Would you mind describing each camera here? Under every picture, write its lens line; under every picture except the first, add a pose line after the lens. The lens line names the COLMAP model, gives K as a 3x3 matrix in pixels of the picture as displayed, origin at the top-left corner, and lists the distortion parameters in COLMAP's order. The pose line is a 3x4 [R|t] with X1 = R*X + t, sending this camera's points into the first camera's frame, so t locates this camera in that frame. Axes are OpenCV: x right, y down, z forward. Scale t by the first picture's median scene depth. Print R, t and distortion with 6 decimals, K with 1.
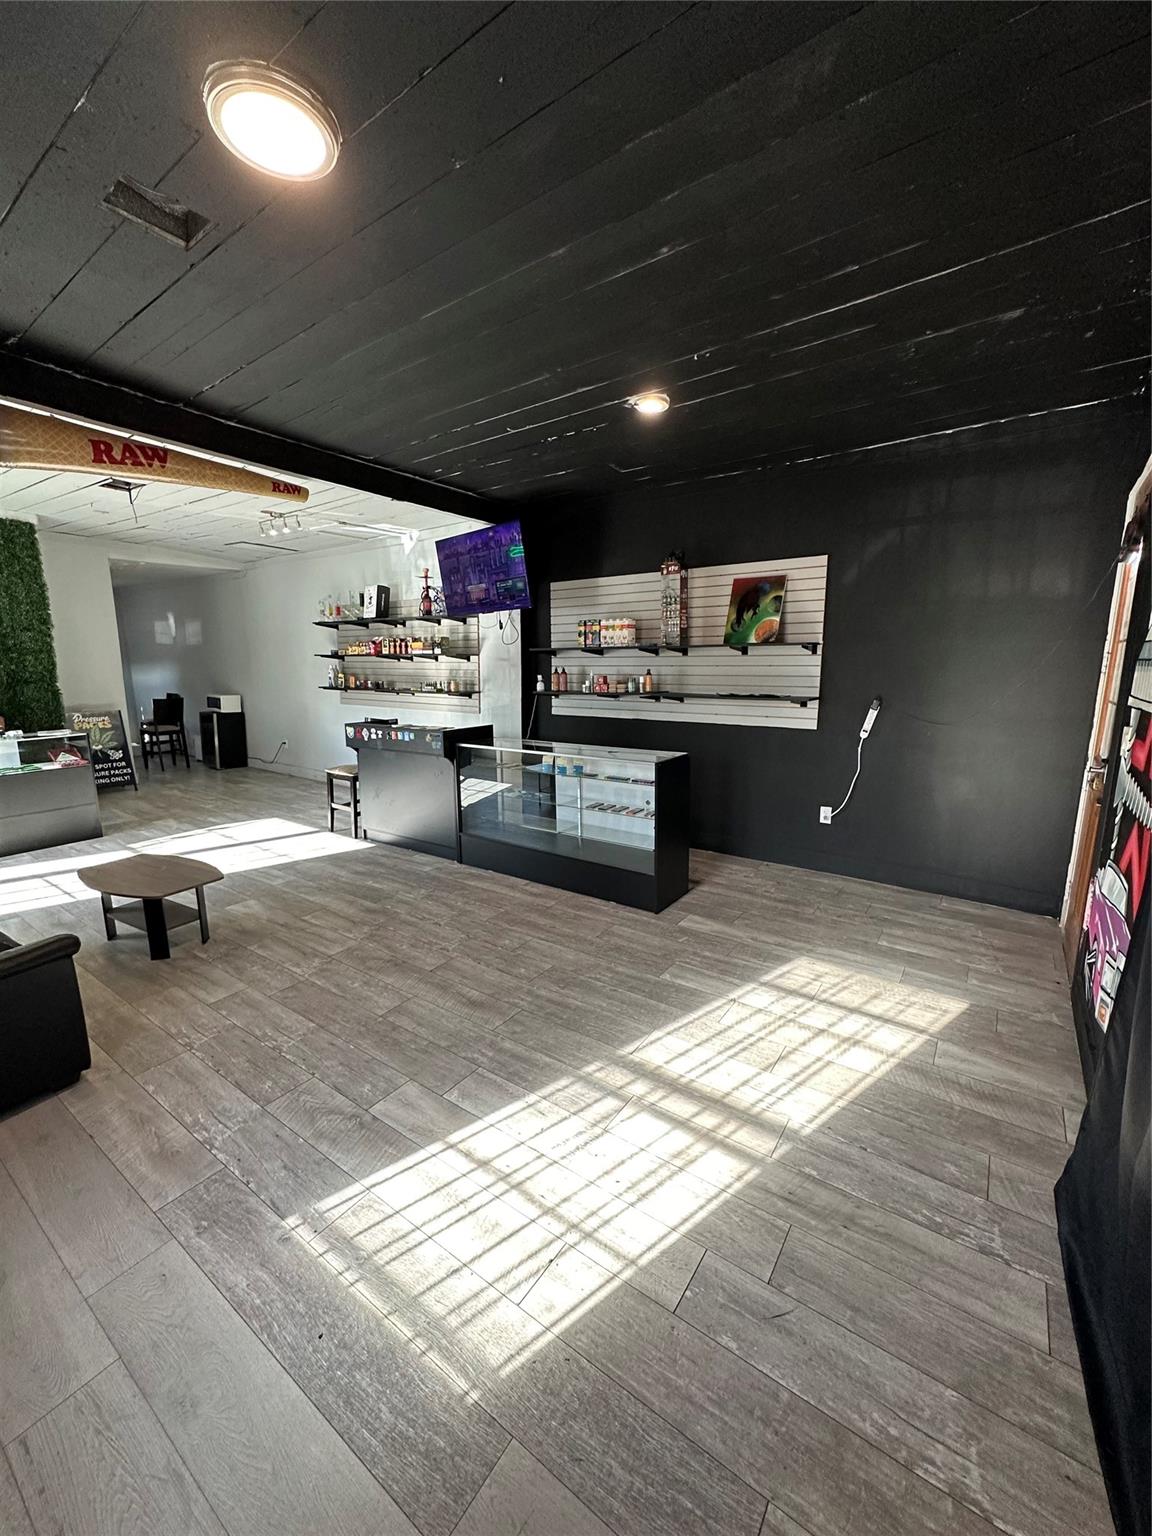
lens RADIAL K [[611.7, 0, 576.1], [0, 611.7, 765.9], [0, 0, 1]] dist [-0.002180, 0.001522]
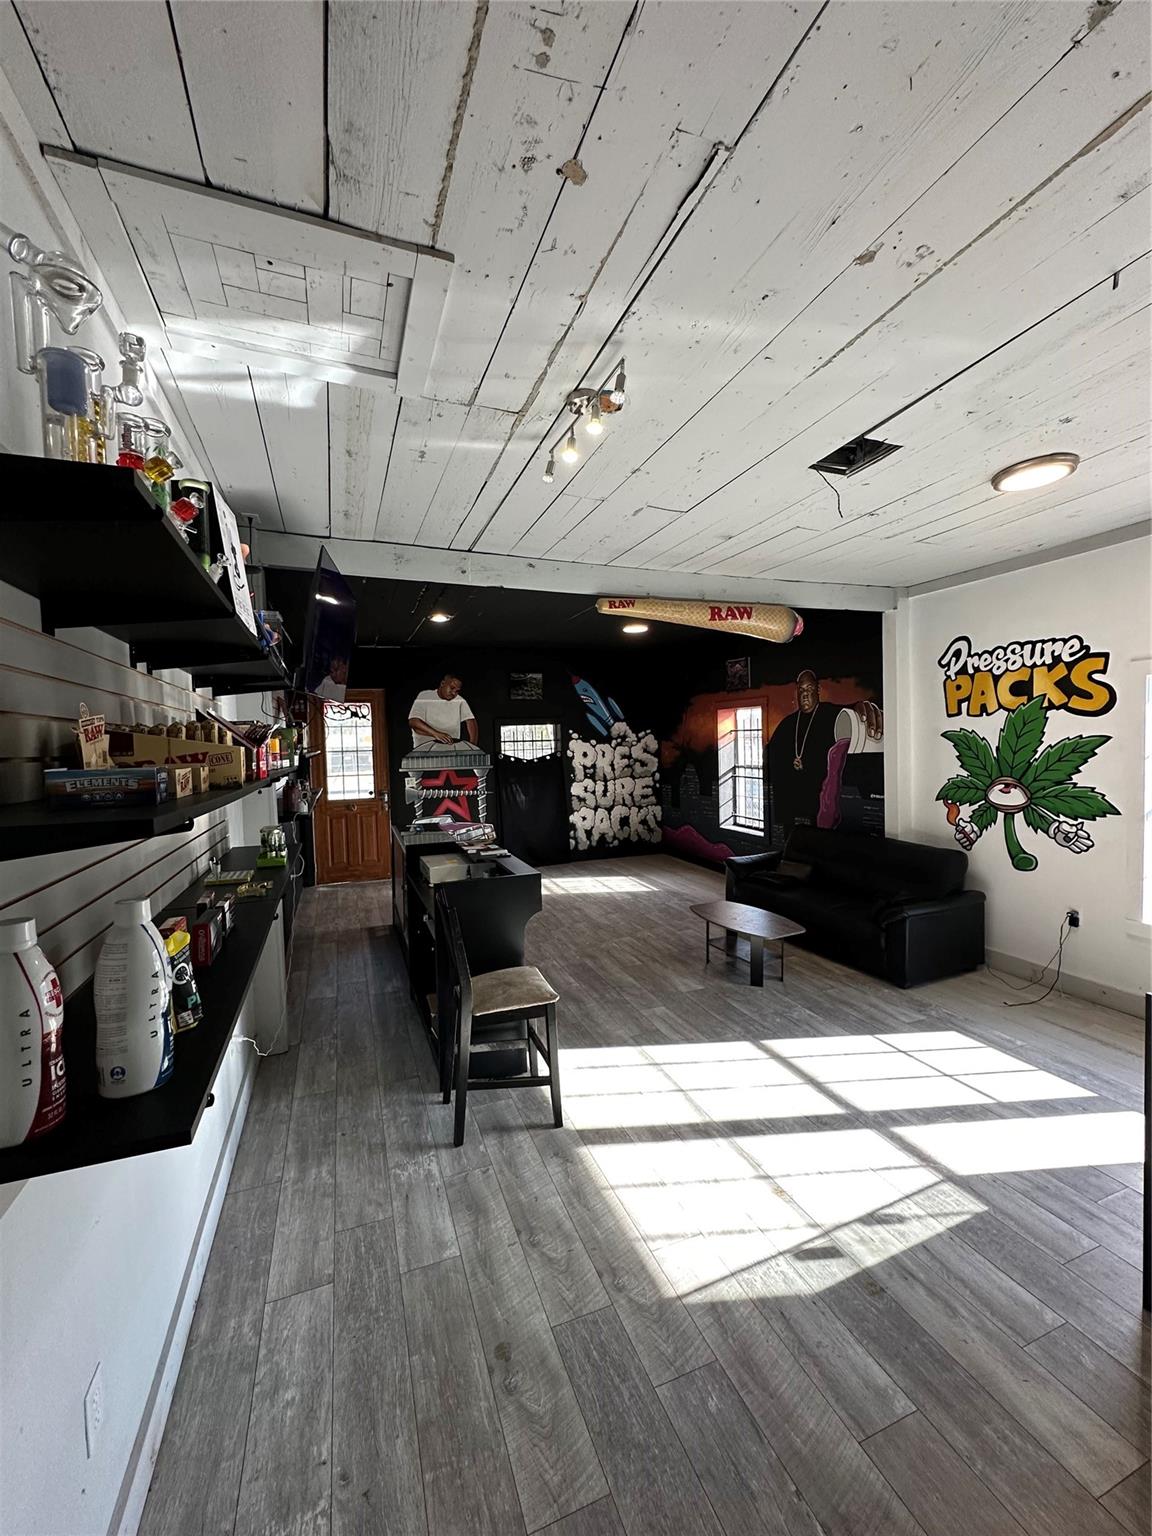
lens RADIAL K [[611.7, 0, 570.6], [0, 611.7, 764.1], [0, 0, 1]] dist [-0.002180, 0.001522]
pose [[-0.829667, -0.000274, 0.558258, -1.047486], [0.117924, 0.977349, 0.175735, -0.394211], [-0.545661, 0.211634, -0.810842, 2.052310]]
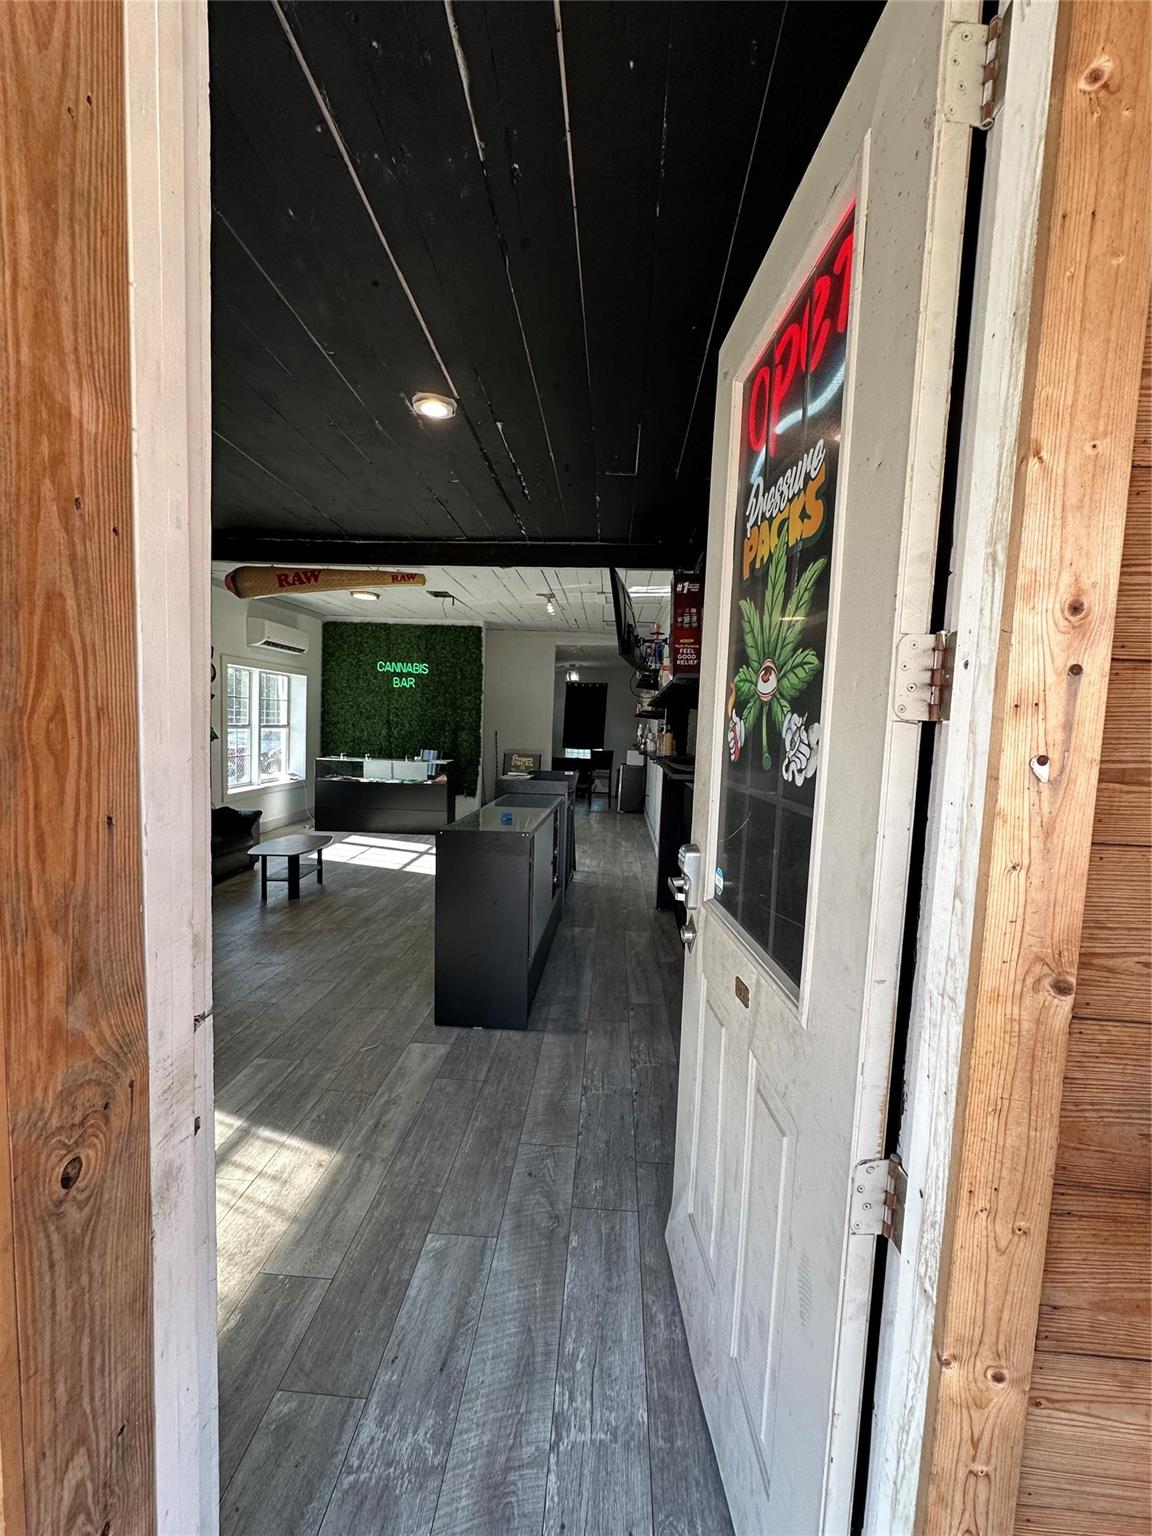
lens RADIAL K [[611.7, 0, 577.0], [0, 611.7, 772.5], [0, 0, 1]] dist [-0.002180, 0.001522]
pose [[0.524672, 0.084773, -0.847073, 0.879546], [-0.176681, 0.984207, -0.010938, -0.100955], [0.832769, 0.155400, 0.531363, 0.701140]]
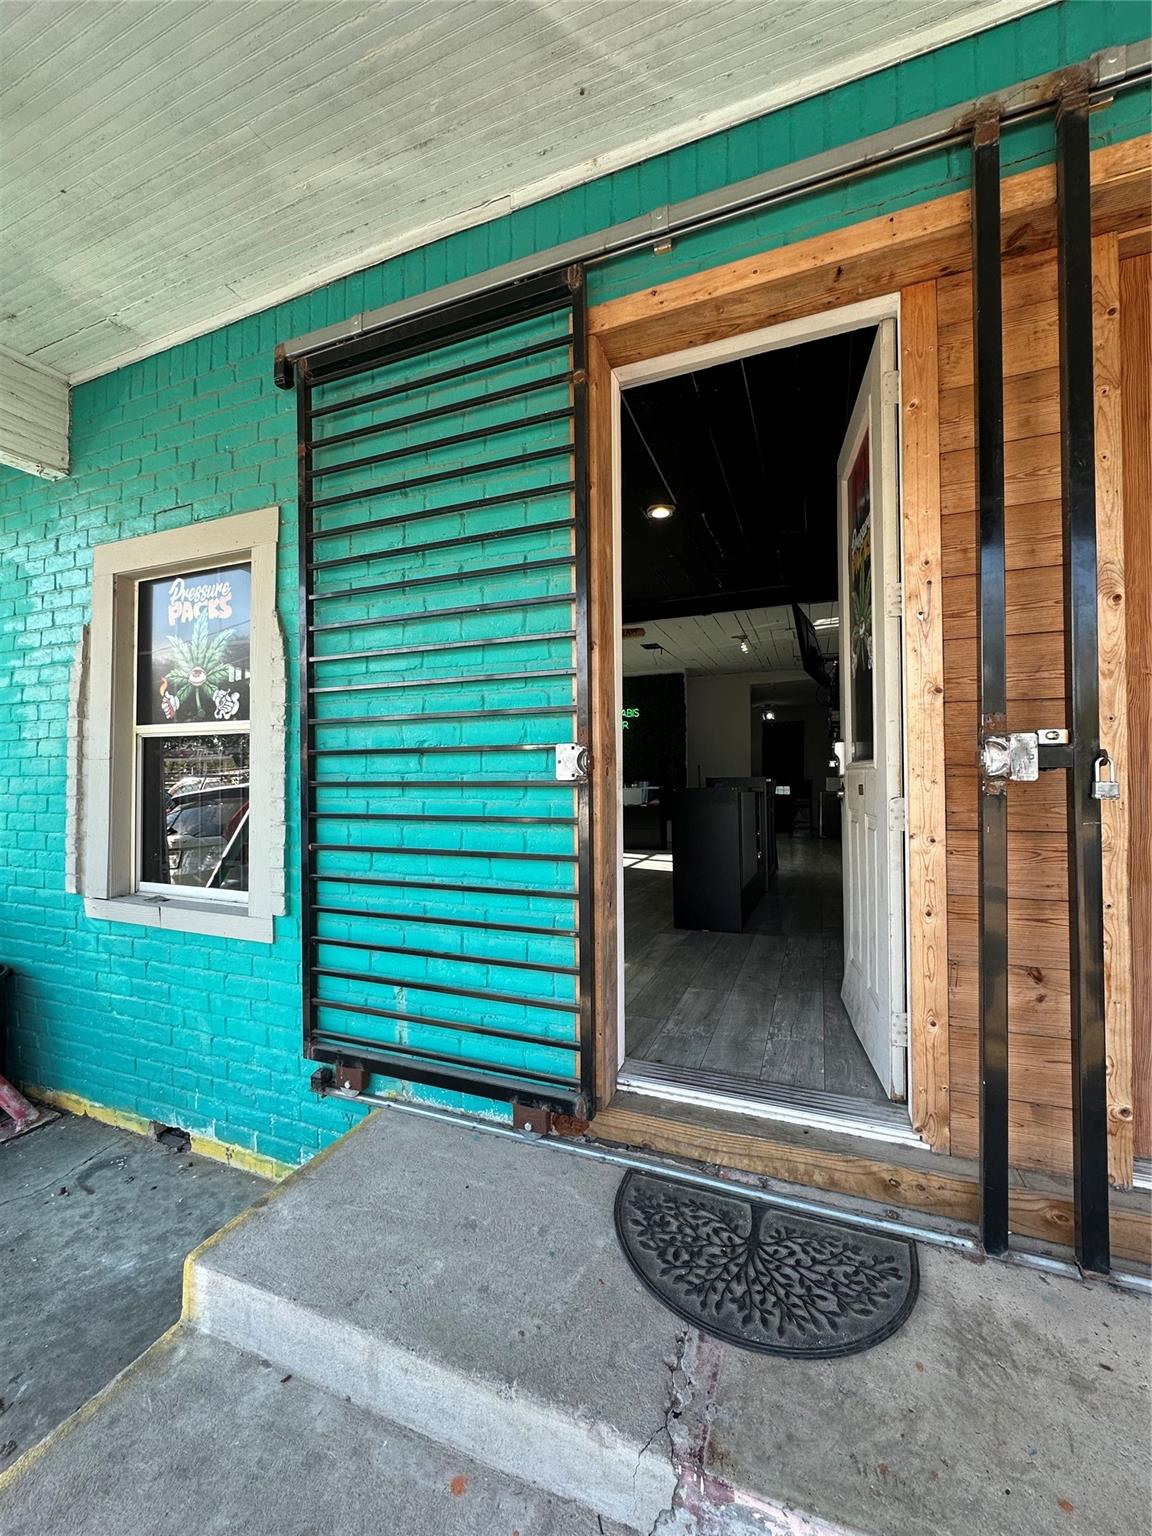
lens RADIAL K [[611.7, 0, 576.3], [0, 611.7, 768.6], [0, 0, 1]] dist [-0.002180, 0.001522]
pose [[0.232251, -0.026014, -0.972308, 1.193966], [-0.153111, 0.986201, -0.062959, 0.057098], [0.960529, 0.163494, 0.225063, 0.547393]]
